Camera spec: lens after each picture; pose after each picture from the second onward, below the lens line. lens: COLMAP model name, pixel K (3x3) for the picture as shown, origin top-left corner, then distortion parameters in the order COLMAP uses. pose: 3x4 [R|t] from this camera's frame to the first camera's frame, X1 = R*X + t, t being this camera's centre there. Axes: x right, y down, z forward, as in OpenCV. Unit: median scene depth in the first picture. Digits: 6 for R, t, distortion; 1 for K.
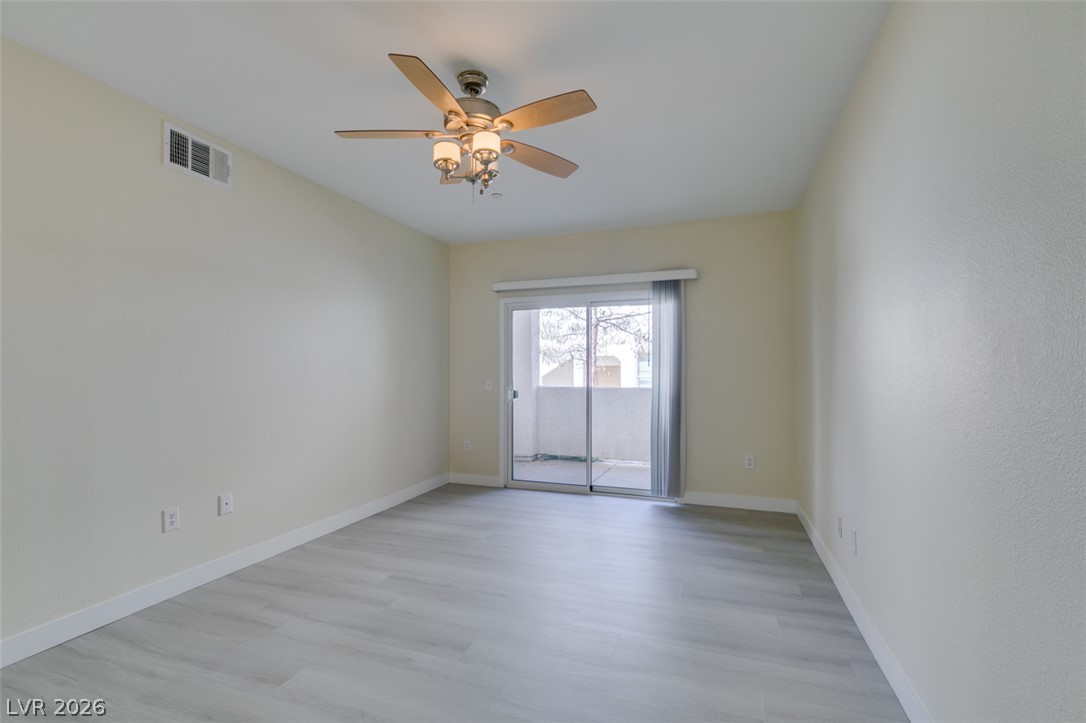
lens RADIAL K [[486.5, 0, 558.6], [0, 486.5, 365.0], [0, 0, 1]] dist [0.002051, -0.002403]
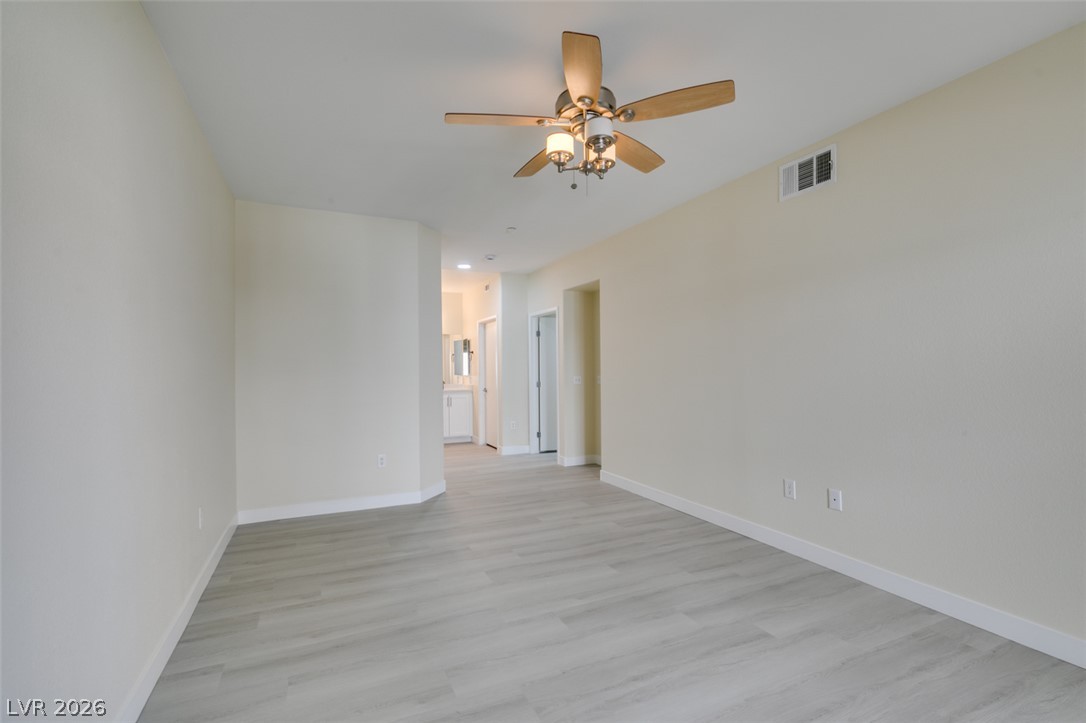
lens RADIAL K [[486.5, 0, 544.6], [0, 486.5, 362.4], [0, 0, 1]] dist [0.002051, -0.002403]
pose [[-0.707278, 0.003442, -0.706927, 0.302297], [0.011499, 0.999912, -0.006635, -0.001770], [0.706842, -0.012822, -0.707255, 0.850762]]
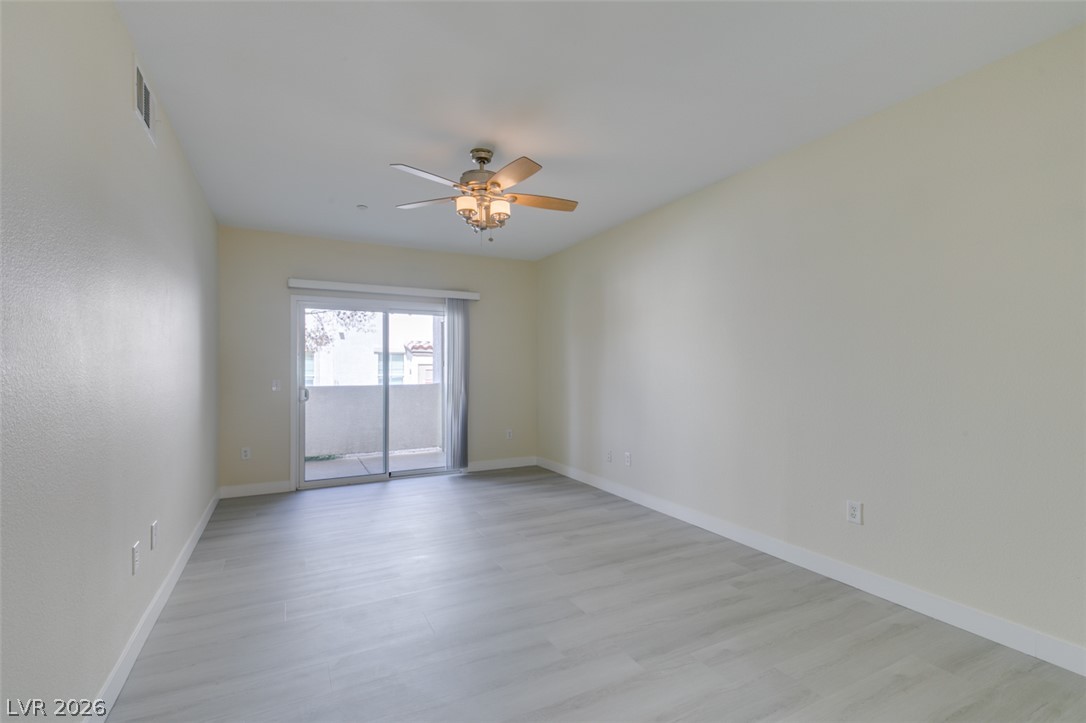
lens RADIAL K [[486.5, 0, 545.0], [0, 486.5, 366.6], [0, 0, 1]] dist [0.002051, -0.002403]
pose [[0.667096, 0.003802, 0.744962, -0.573792], [-0.008811, 0.999957, 0.002787, -0.002917], [-0.744920, -0.008423, 0.667101, -0.016903]]
